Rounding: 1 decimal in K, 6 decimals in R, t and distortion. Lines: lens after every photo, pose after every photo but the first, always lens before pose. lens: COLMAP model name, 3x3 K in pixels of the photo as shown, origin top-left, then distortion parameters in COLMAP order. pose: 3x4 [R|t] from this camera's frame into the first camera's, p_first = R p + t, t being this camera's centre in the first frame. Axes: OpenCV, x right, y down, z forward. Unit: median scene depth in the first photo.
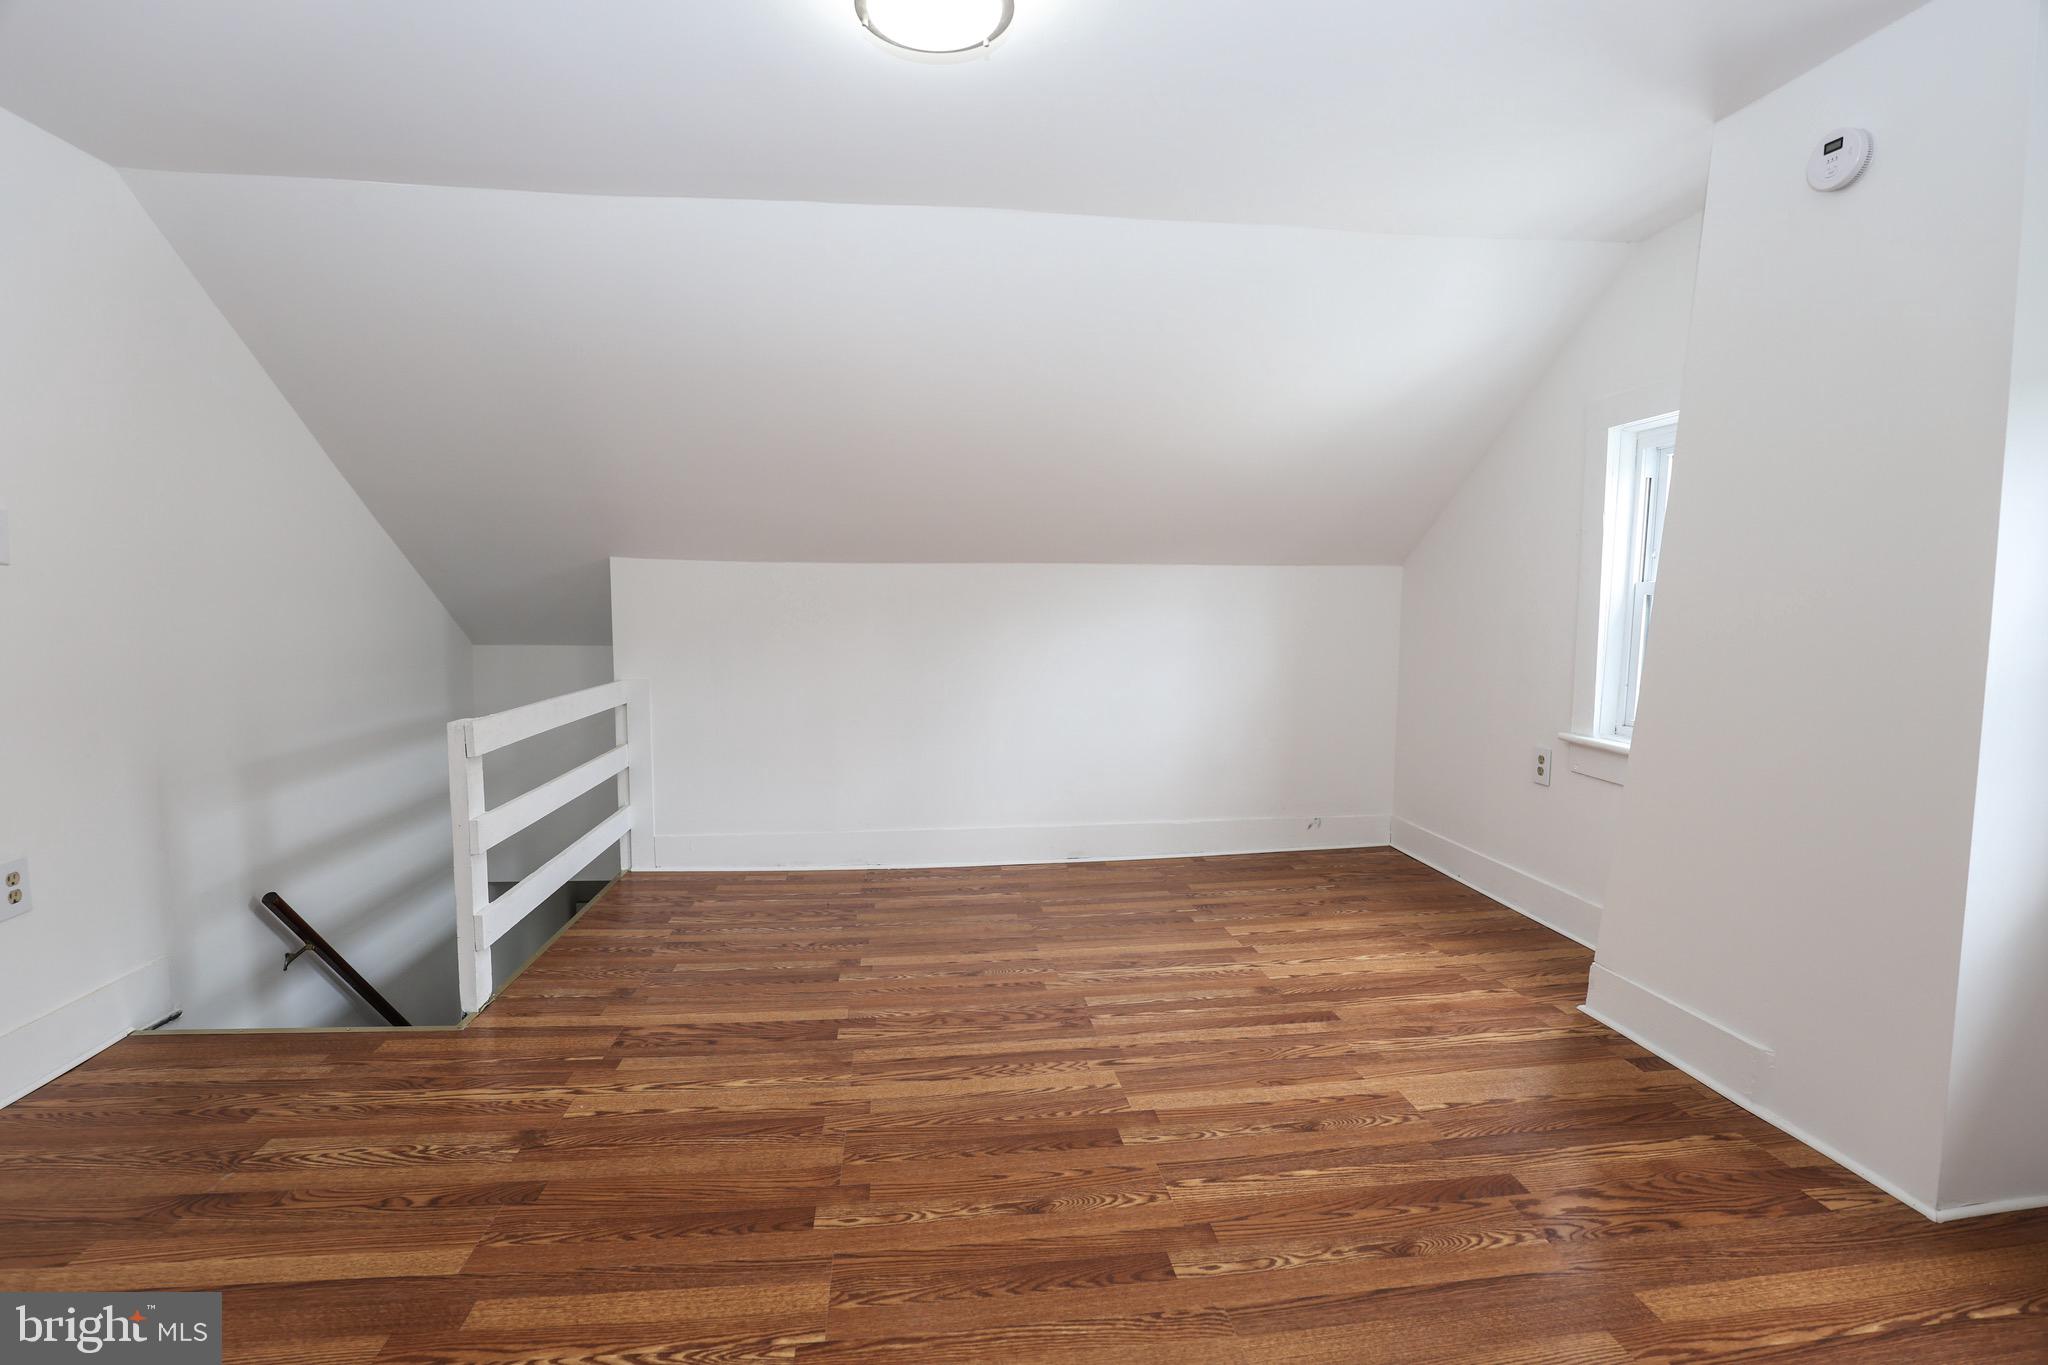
lens RADIAL K [[939.2, 0, 1011.8], [0, 939.2, 678.1], [0, 0, 1]] dist [-0.035215, 0.006056]
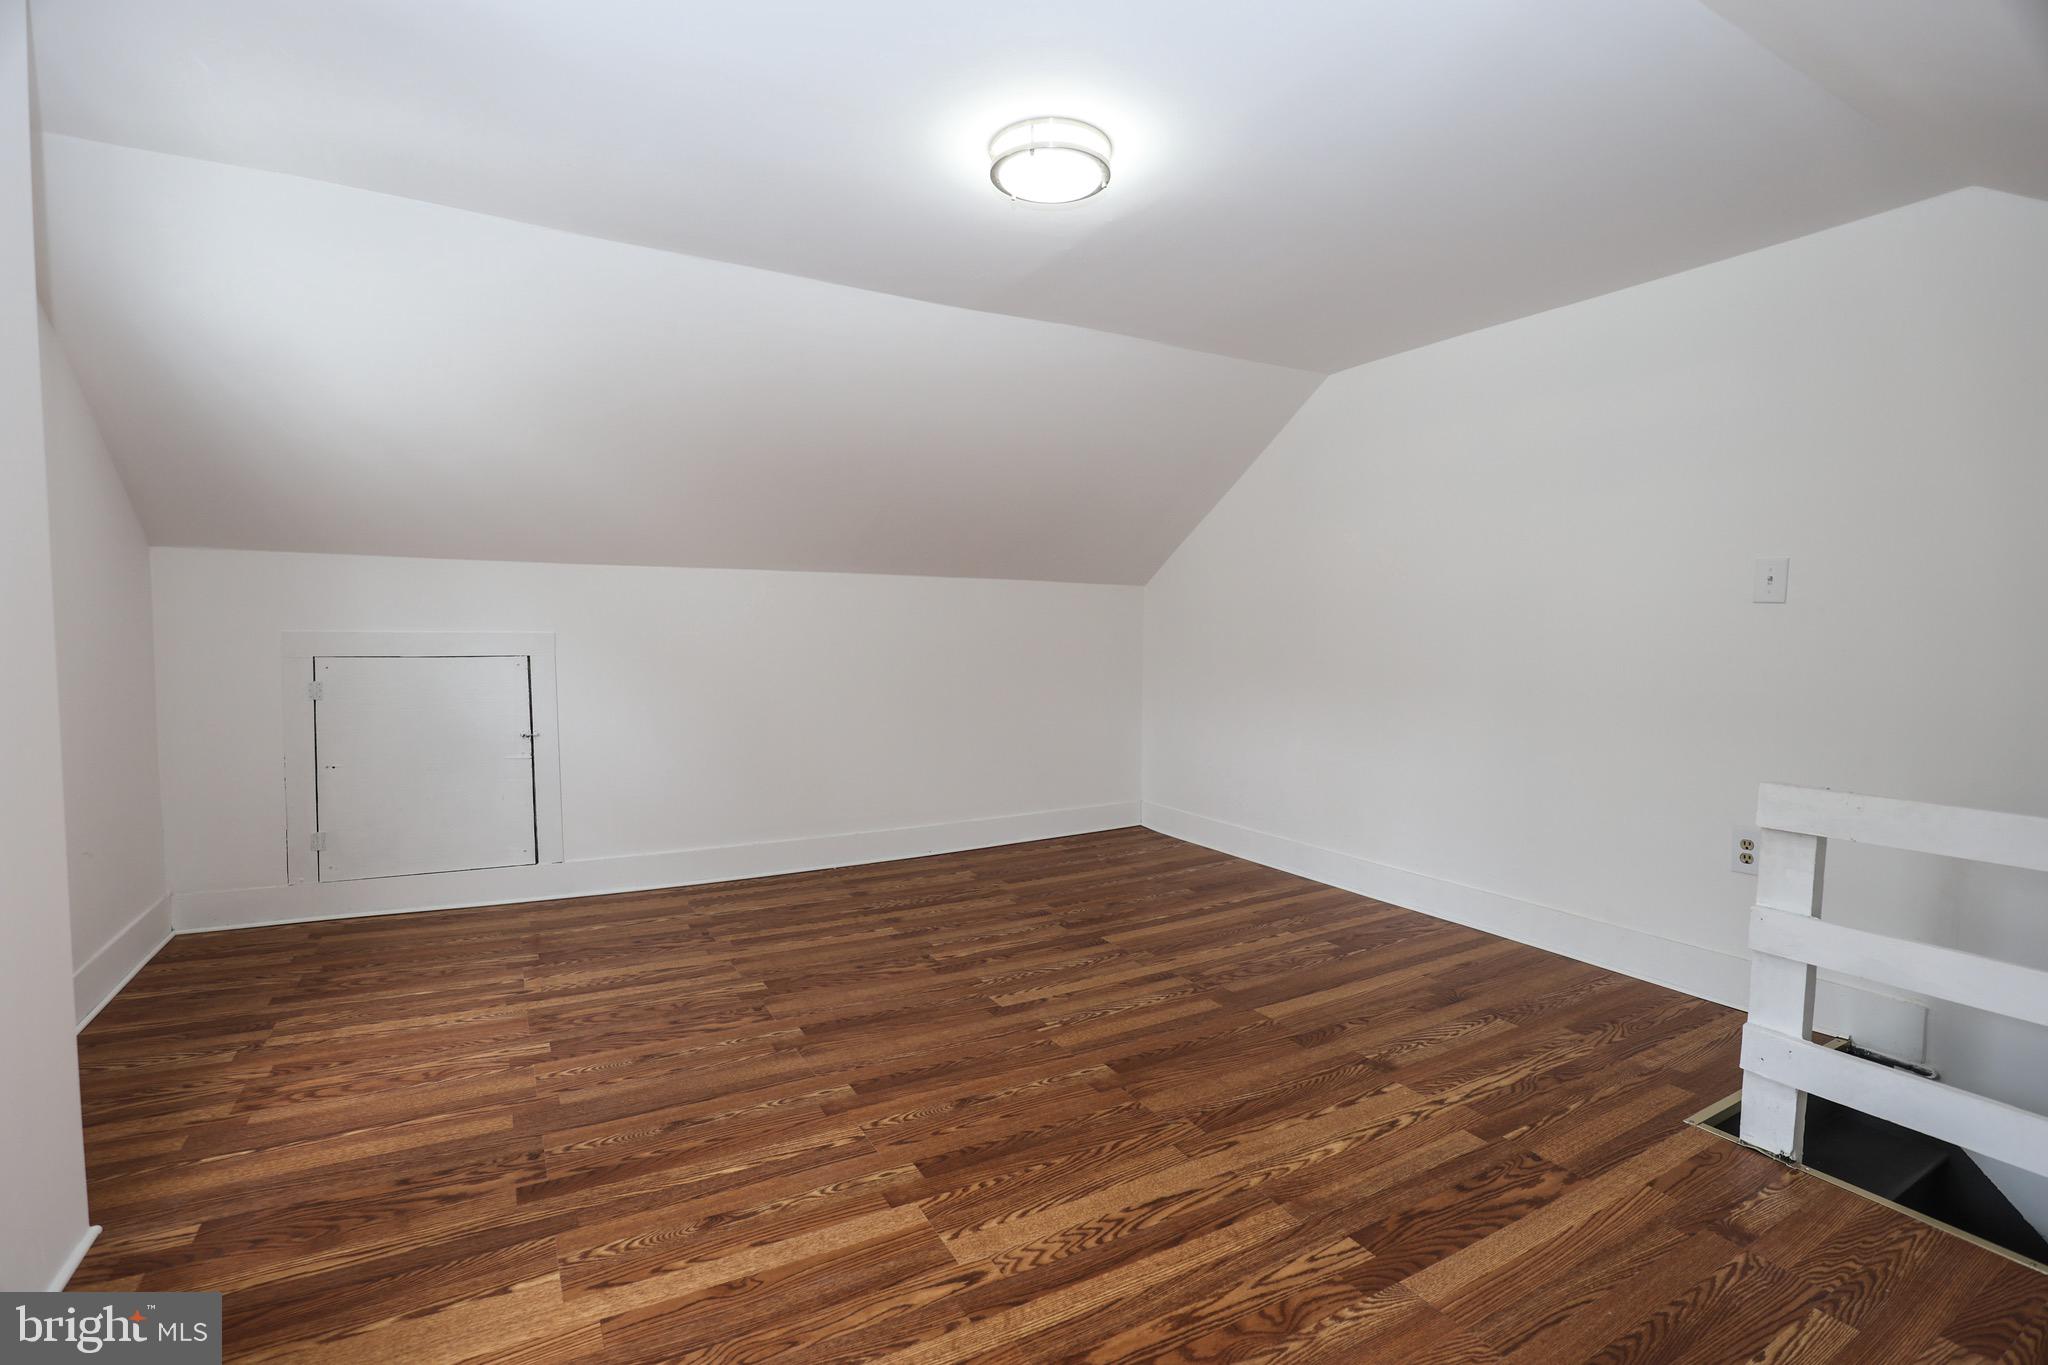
lens RADIAL K [[939.2, 0, 1011.8], [0, 939.2, 678.1], [0, 0, 1]] dist [-0.035215, 0.006056]
pose [[-0.919830, 0.009723, -0.392197, 0.410551], [-0.044065, 0.990806, 0.127912, -0.147607], [0.389835, 0.134939, -0.910945, 1.886628]]
